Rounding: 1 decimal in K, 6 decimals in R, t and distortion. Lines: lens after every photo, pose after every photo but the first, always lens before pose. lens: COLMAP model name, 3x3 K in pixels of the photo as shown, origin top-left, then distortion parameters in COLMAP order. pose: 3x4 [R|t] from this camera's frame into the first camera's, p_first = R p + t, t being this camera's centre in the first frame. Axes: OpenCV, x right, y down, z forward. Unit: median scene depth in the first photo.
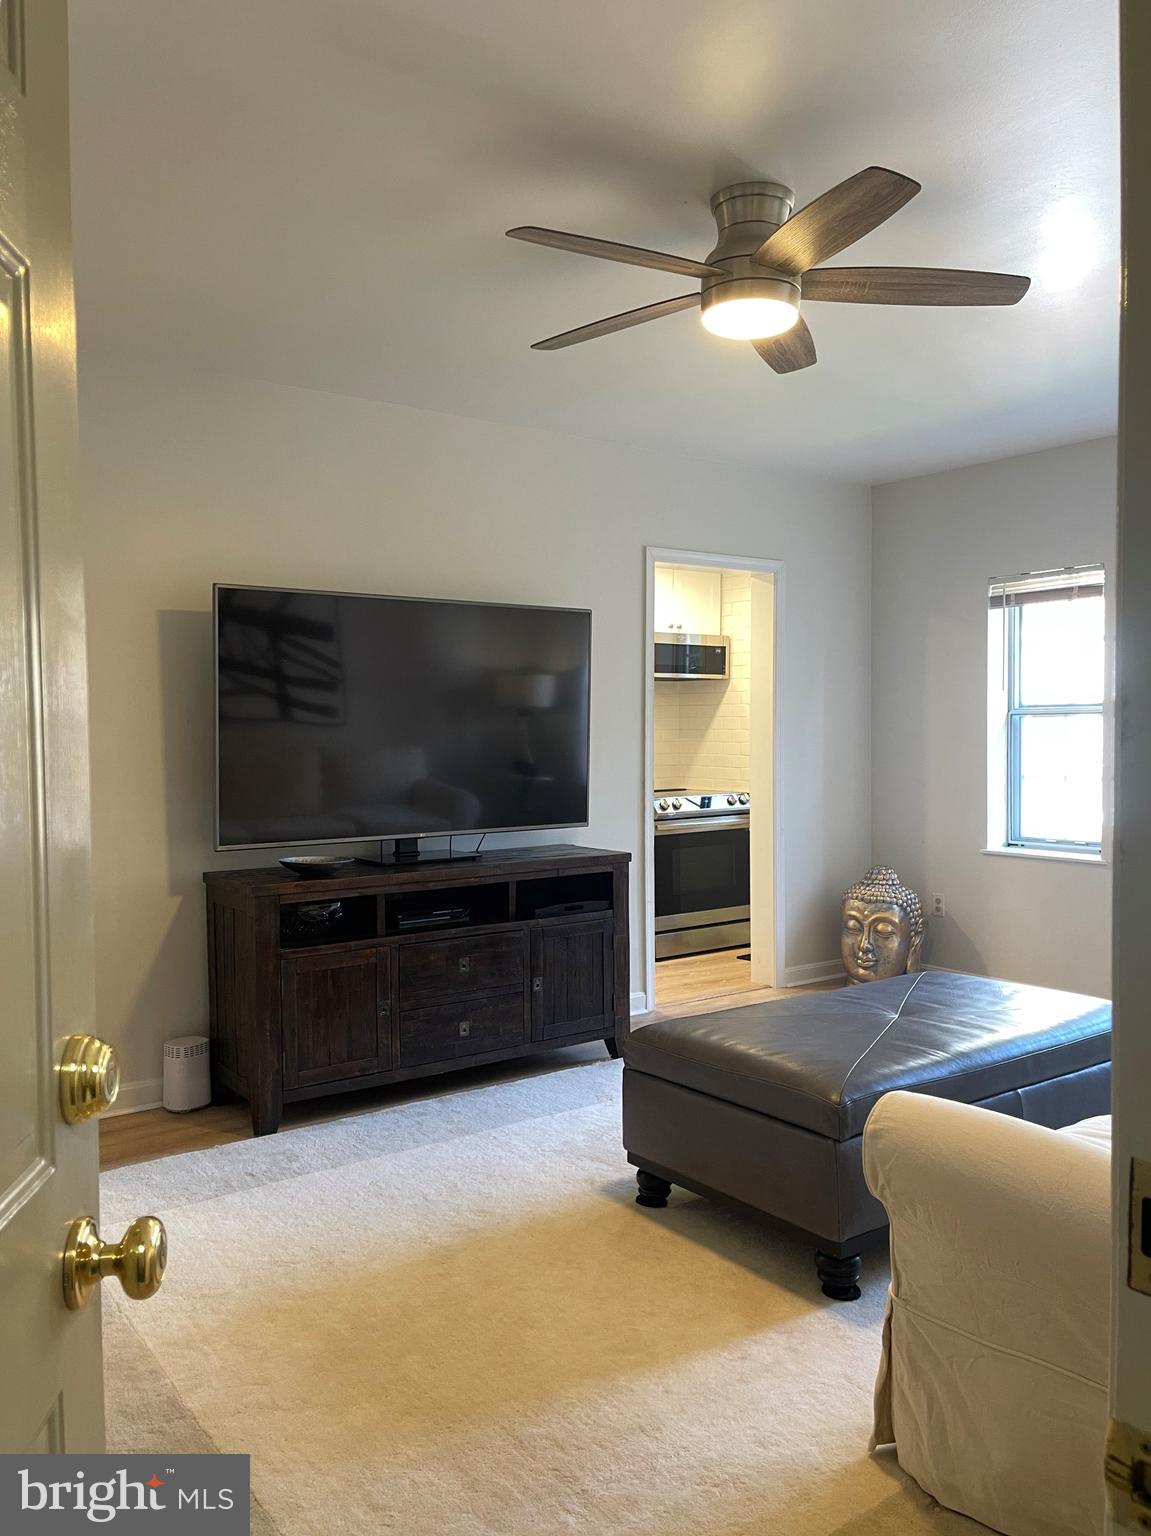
lens RADIAL K [[1207.7, 0, 604.2], [0, 1207.7, 774.3], [0, 0, 1]] dist [0.079696, -0.121644]
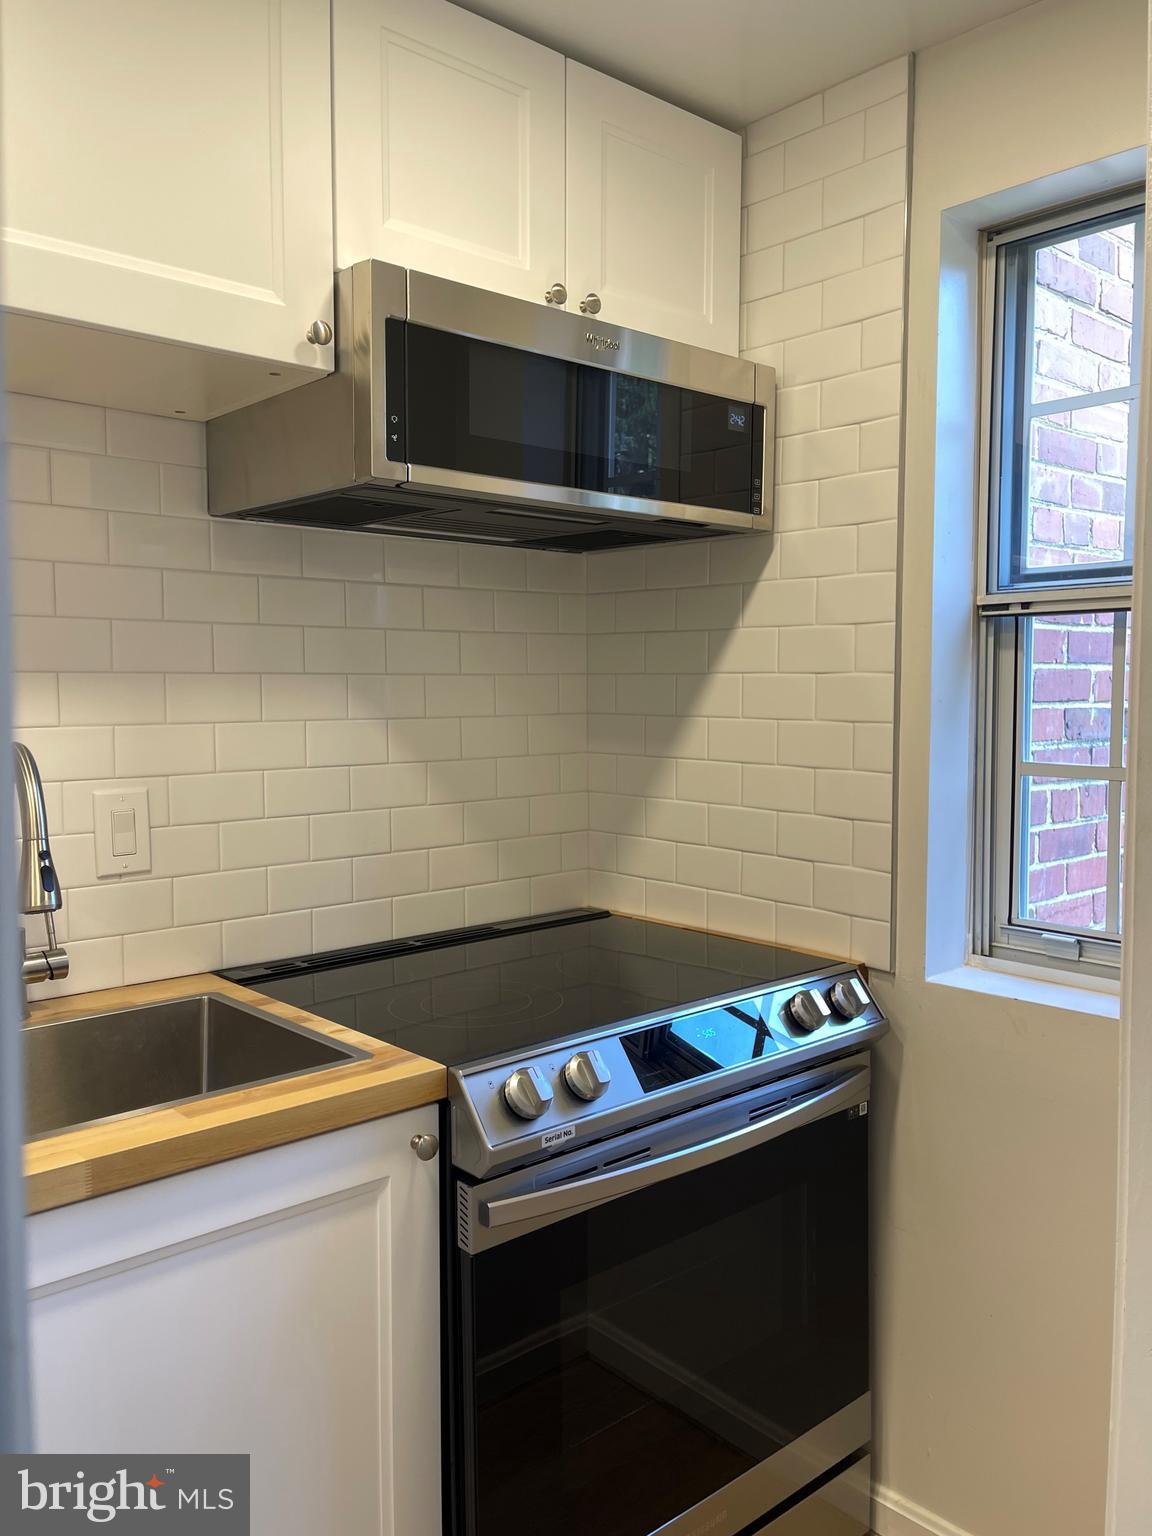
lens RADIAL K [[1207.7, 0, 604.7], [0, 1207.7, 774.3], [0, 0, 1]] dist [0.079696, -0.121644]
pose [[0.996072, -0.000255, 0.088542, 0.070763], [-0.002864, 0.999380, 0.035099, -0.057051], [-0.088496, -0.035214, 0.995454, 1.233595]]
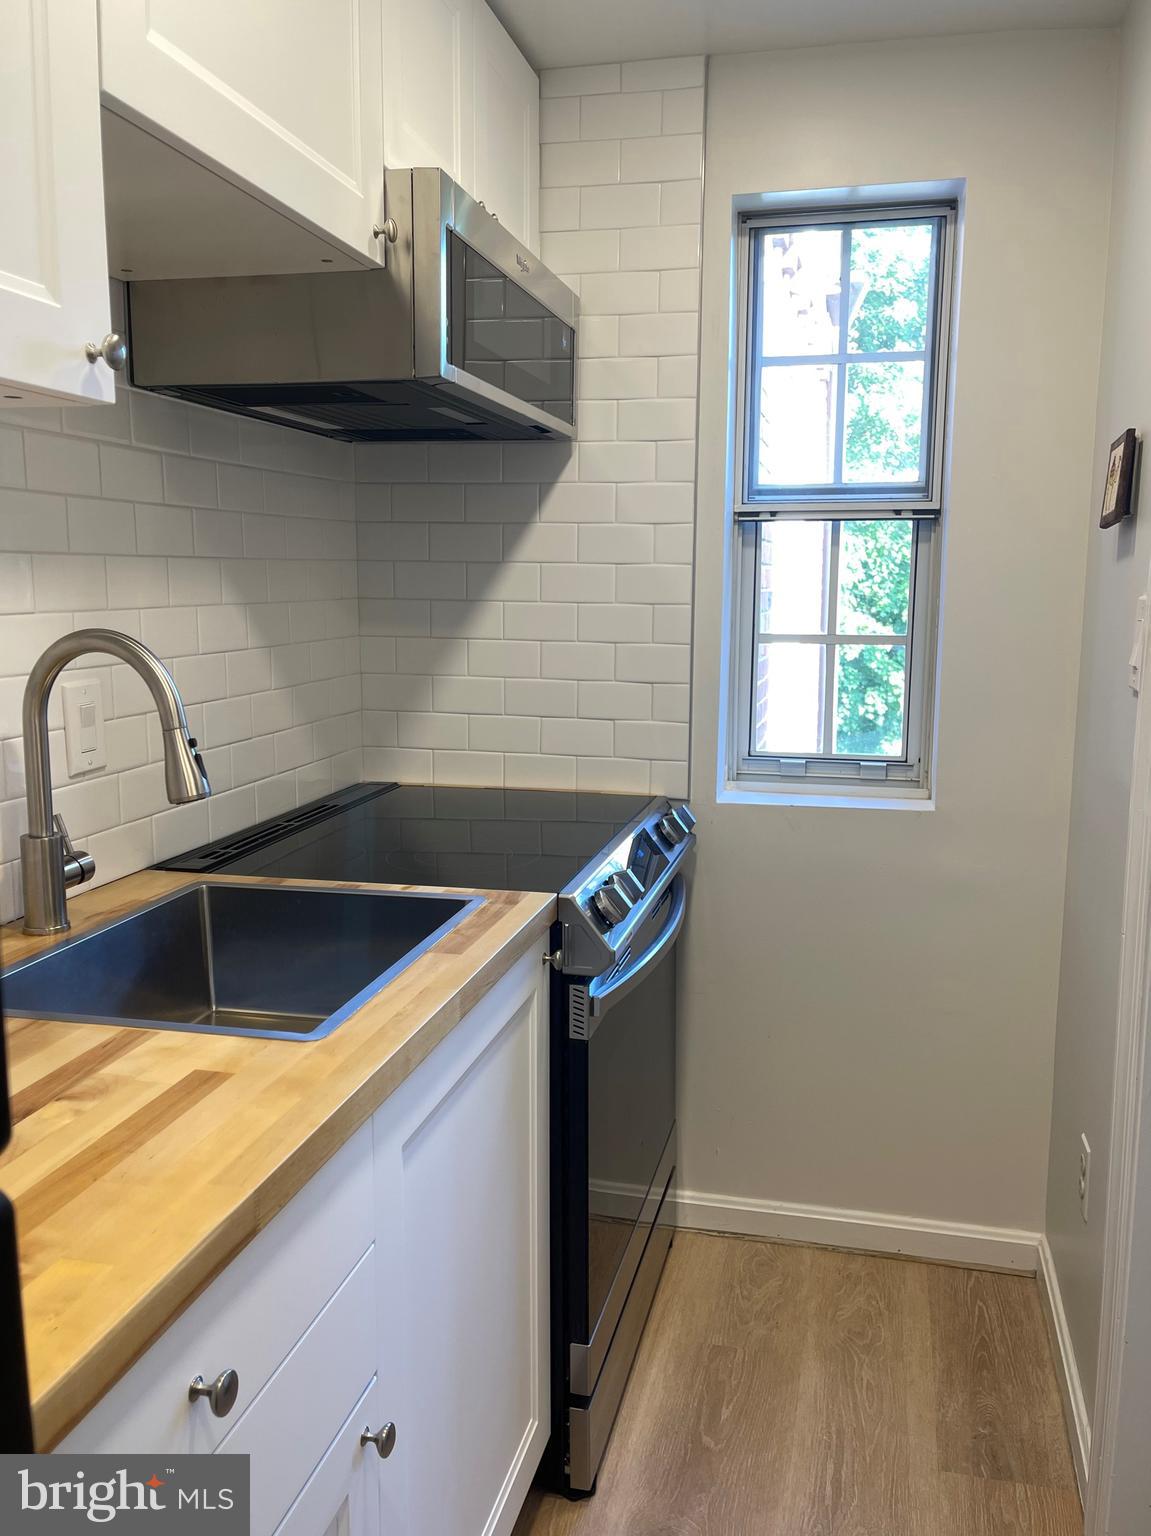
lens RADIAL K [[1207.7, 0, 604.2], [0, 1207.7, 774.3], [0, 0, 1]] dist [0.079696, -0.121644]
pose [[0.765367, -0.093355, 0.636788, -0.174054], [0.014233, 0.991637, 0.128271, -0.054972], [-0.643437, -0.089111, 0.760295, 1.257206]]
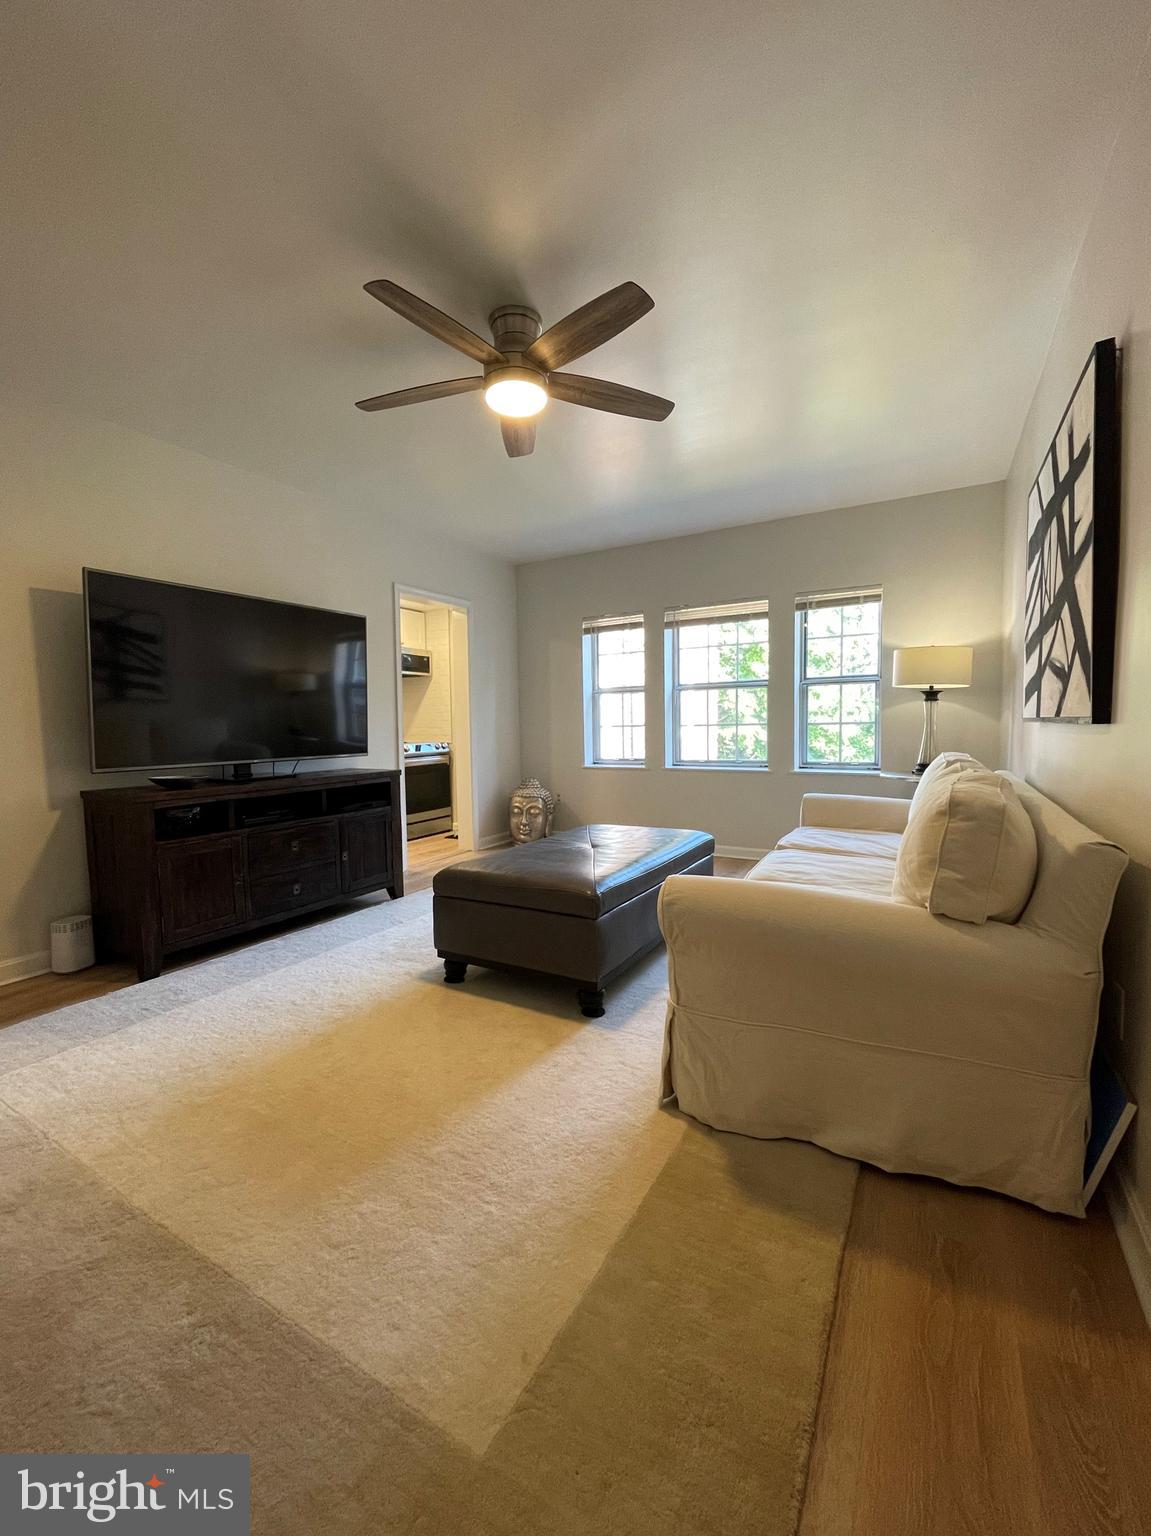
lens RADIAL K [[638.9, 0, 572.4], [0, 638.9, 763.8], [0, 0, 1]] dist [-0.002165, 0.000357]
pose [[0.923423, -0.035885, 0.382103, -0.102025], [0.029459, 0.999309, 0.022655, 0.052114], [-0.382652, -0.009664, 0.923842, 0.161942]]
